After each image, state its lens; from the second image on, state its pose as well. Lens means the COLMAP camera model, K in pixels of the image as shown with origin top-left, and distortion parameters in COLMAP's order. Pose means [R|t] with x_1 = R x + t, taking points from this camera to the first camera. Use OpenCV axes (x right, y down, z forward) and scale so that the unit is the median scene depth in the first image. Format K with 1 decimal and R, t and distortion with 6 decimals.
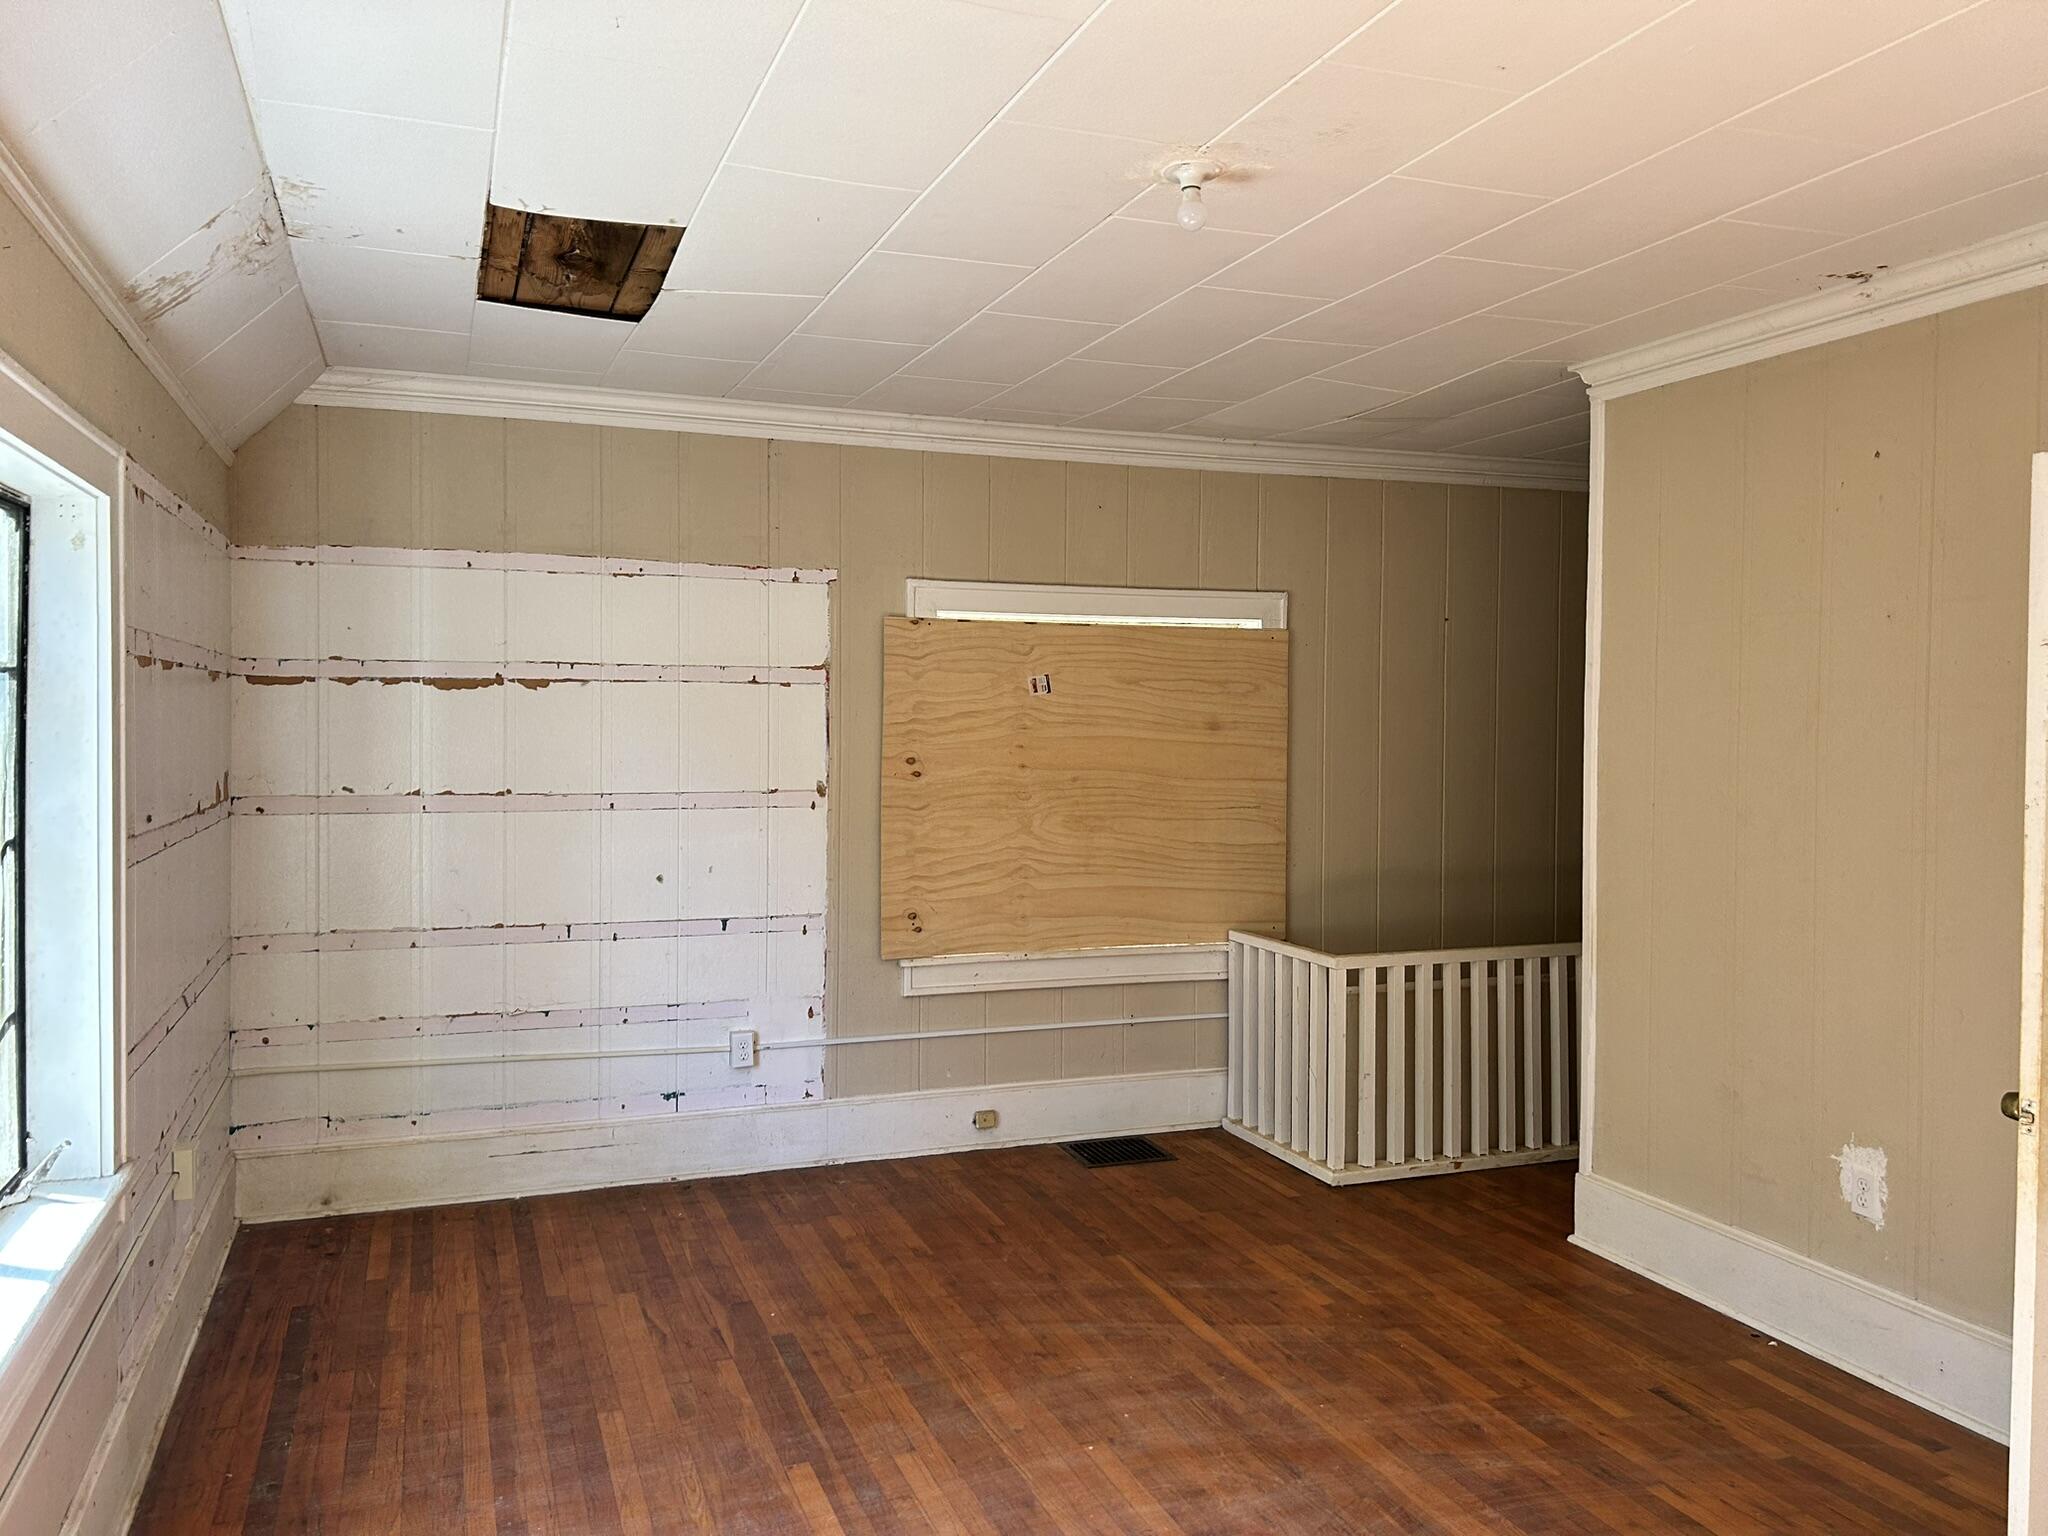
lens RADIAL K [[1554.0, 0, 1025.6], [0, 1554.0, 767.2], [0, 0, 1]] dist [0.006995, -0.001877]
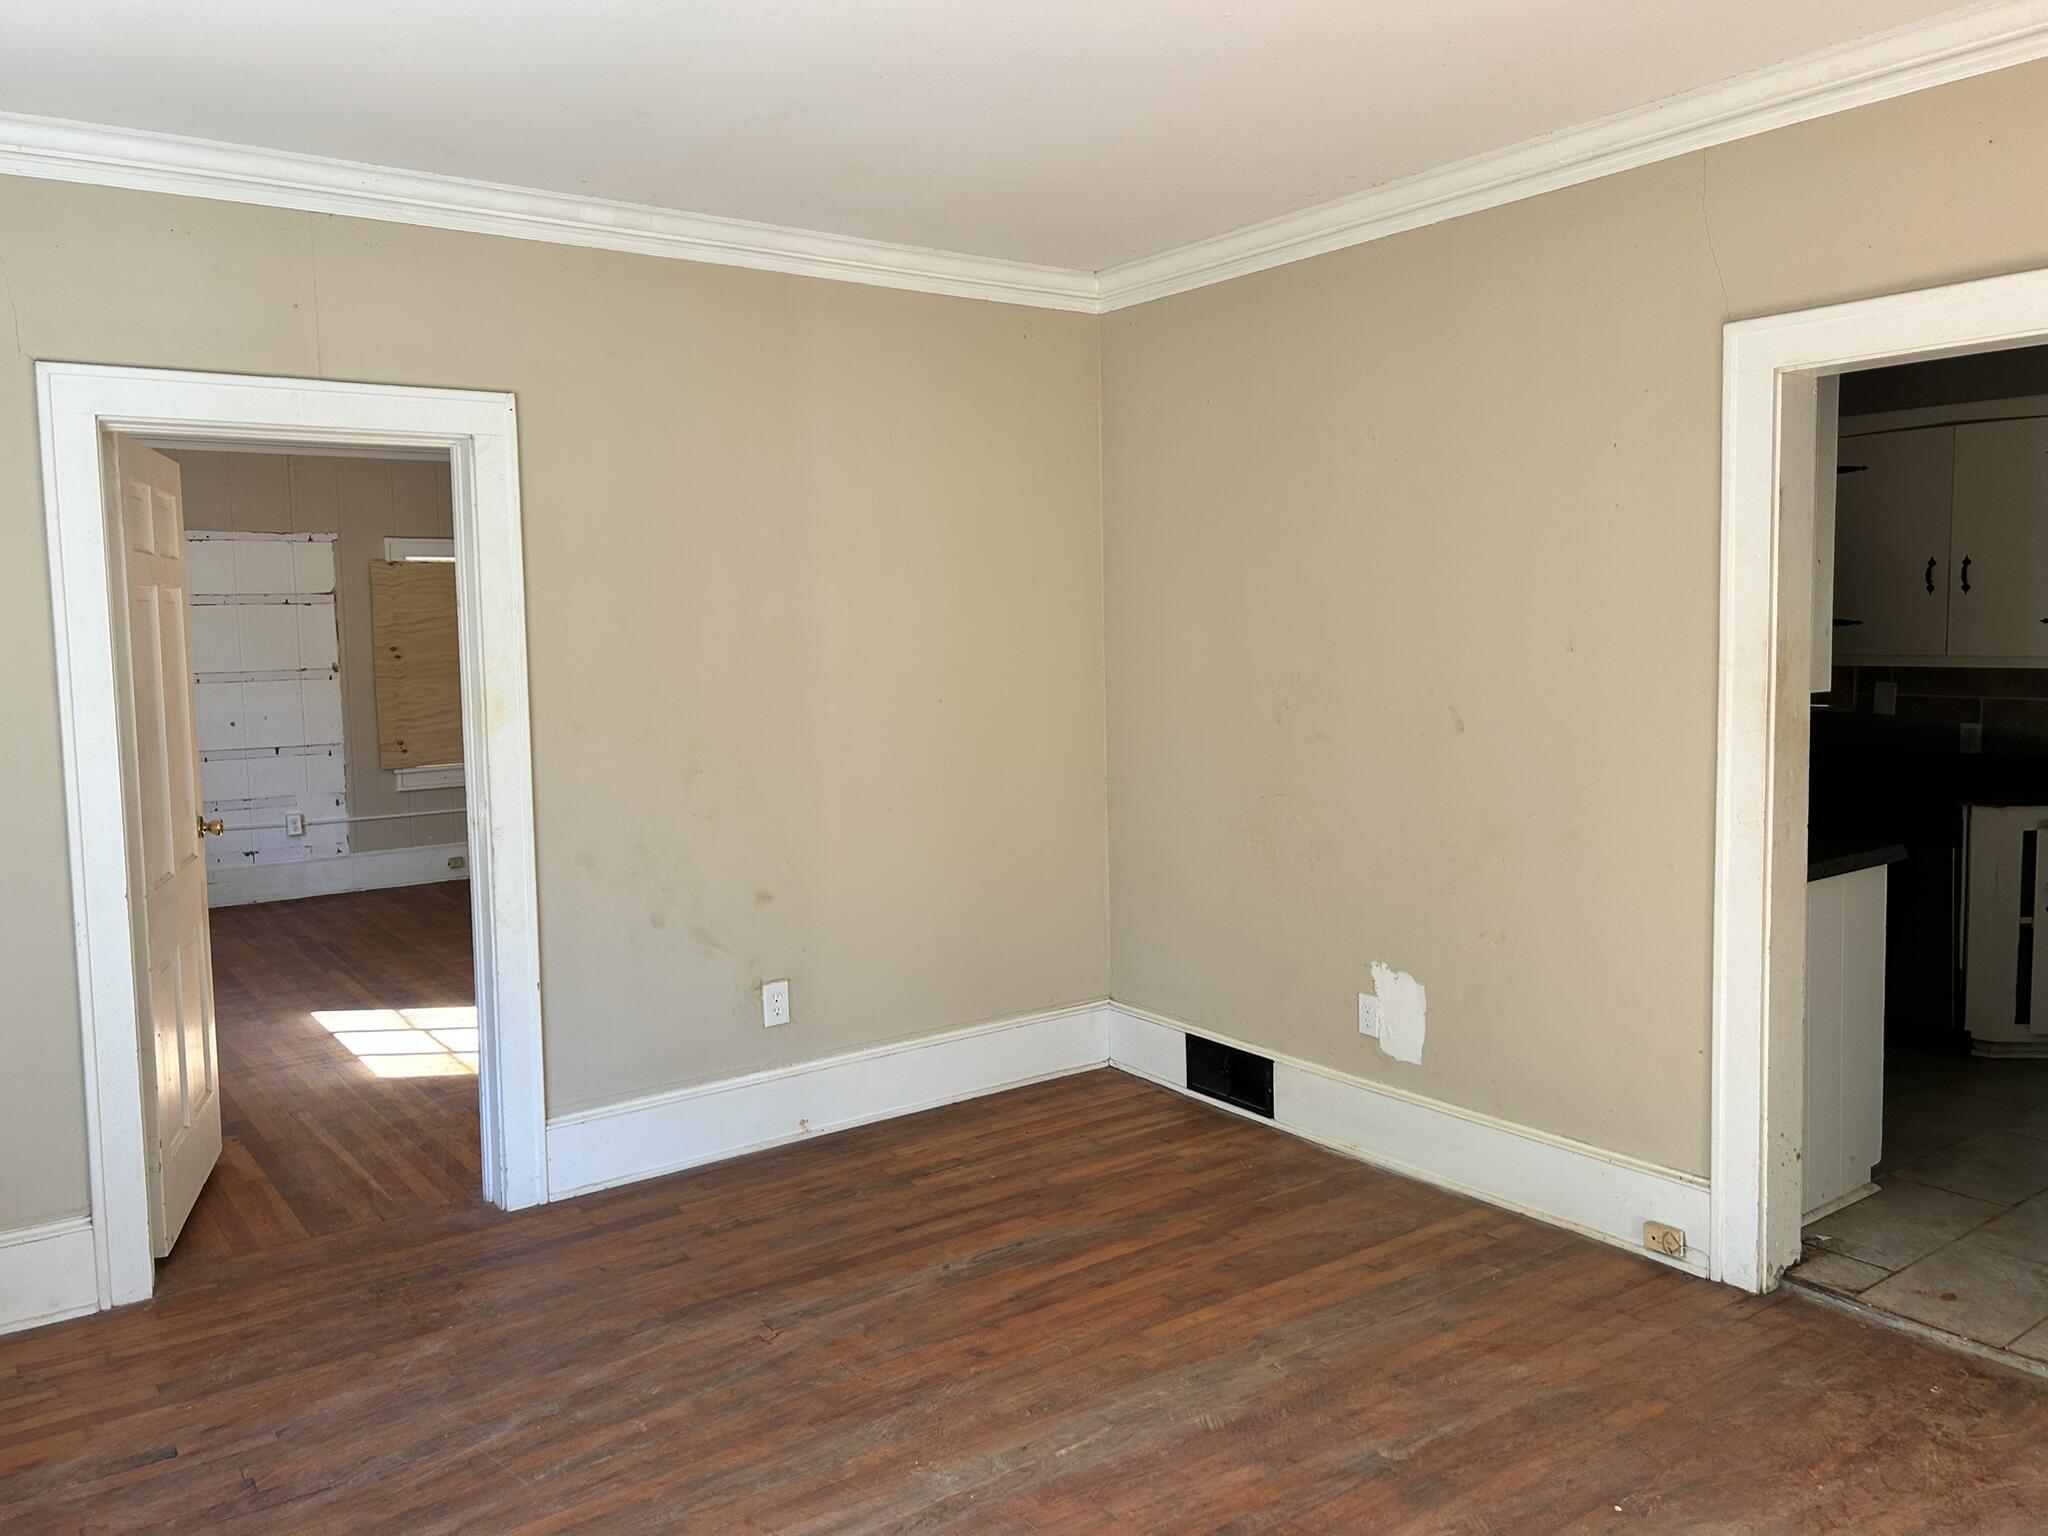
lens RADIAL K [[1554.0, 0, 1016.4], [0, 1554.0, 768.2], [0, 0, 1]] dist [0.006995, -0.001877]
pose [[0.965407, -0.051655, 0.255578, 0.141085], [0.035323, 0.997054, 0.068088, 0.034345], [-0.258342, -0.056705, 0.964388, -0.800122]]
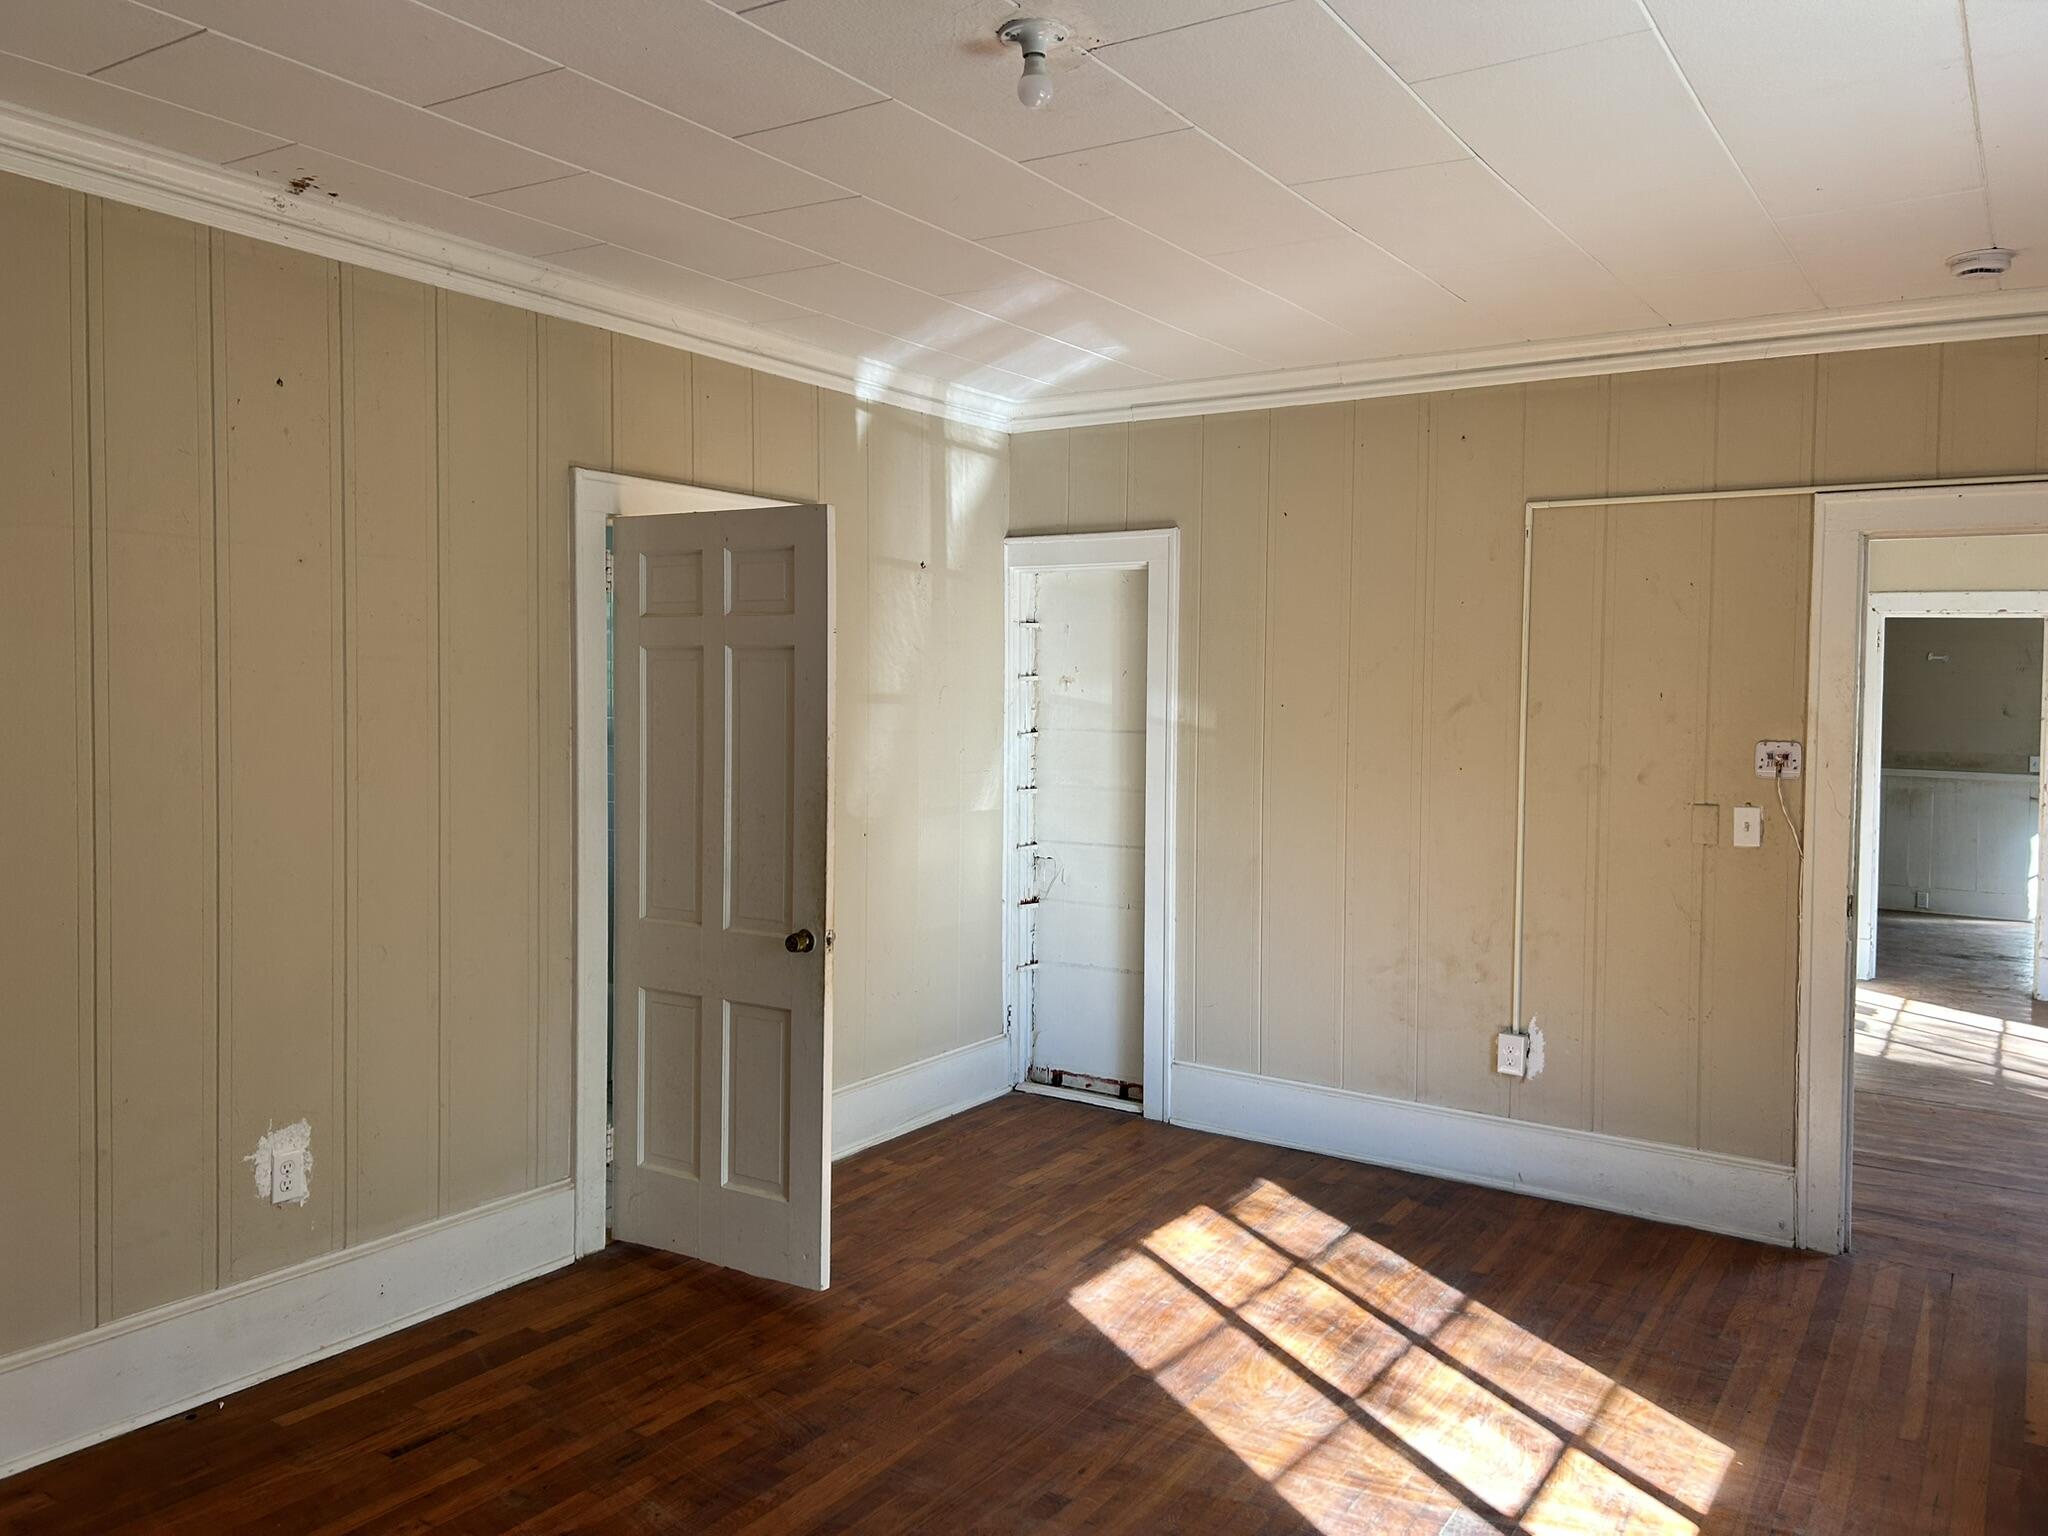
lens RADIAL K [[1554.0, 0, 1021.9], [0, 1554.0, 753.7], [0, 0, 1]] dist [0.006995, -0.001877]
pose [[-0.584243, -0.054758, 0.809729, -0.321331], [0.002673, 0.997586, 0.069390, -0.030119], [-0.811574, 0.042705, -0.582686, 0.815741]]
